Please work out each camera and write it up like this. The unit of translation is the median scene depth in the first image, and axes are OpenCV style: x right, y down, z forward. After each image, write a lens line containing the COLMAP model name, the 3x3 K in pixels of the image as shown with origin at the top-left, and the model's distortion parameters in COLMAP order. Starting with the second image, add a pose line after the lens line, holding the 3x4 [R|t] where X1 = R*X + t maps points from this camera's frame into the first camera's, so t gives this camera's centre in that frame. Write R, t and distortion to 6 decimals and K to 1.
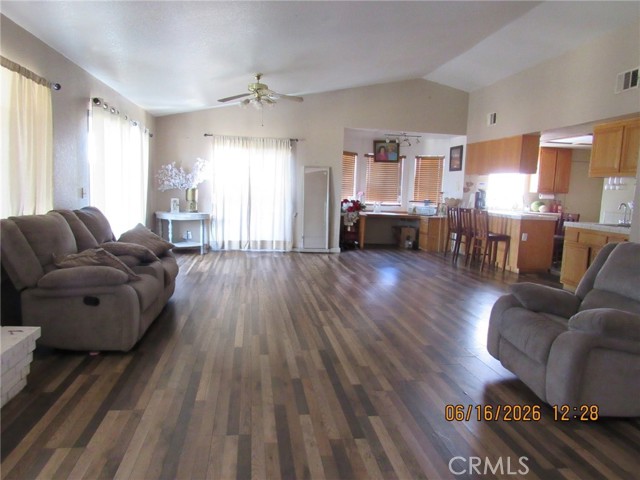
lens RADIAL K [[461.4, 0, 320.2], [0, 461.4, 239.7], [0, 0, 1]] dist [-0.027163, 0.005631]
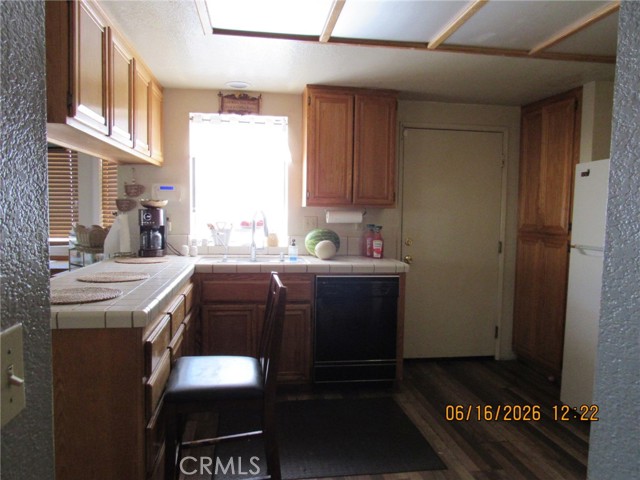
lens RADIAL K [[461.4, 0, 319.8], [0, 461.4, 242.1], [0, 0, 1]] dist [-0.027163, 0.005631]
pose [[0.999737, -0.022914, -0.001020, 0.483953], [0.022844, 0.998690, -0.045794, -0.056830], [0.002068, 0.045758, 0.998950, 0.626269]]
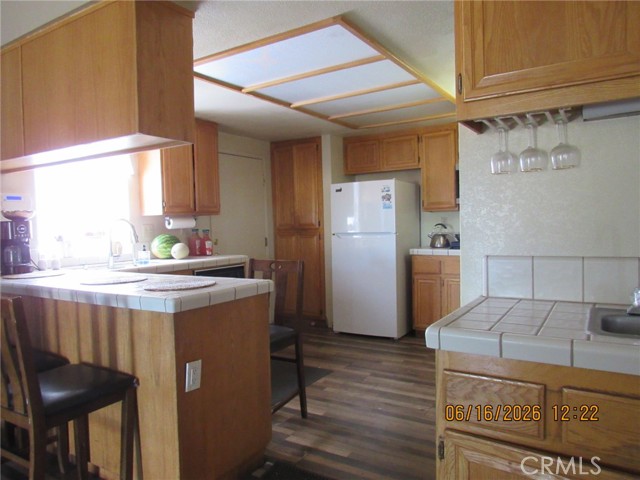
lens RADIAL K [[461.4, 0, 319.2], [0, 461.4, 239.3], [0, 0, 1]] dist [-0.027163, 0.005631]
pose [[0.647624, -0.084588, 0.757250, 0.239697], [0.139703, 0.990154, -0.008875, -0.056237], [-0.749044, 0.111538, 0.653064, 0.612703]]
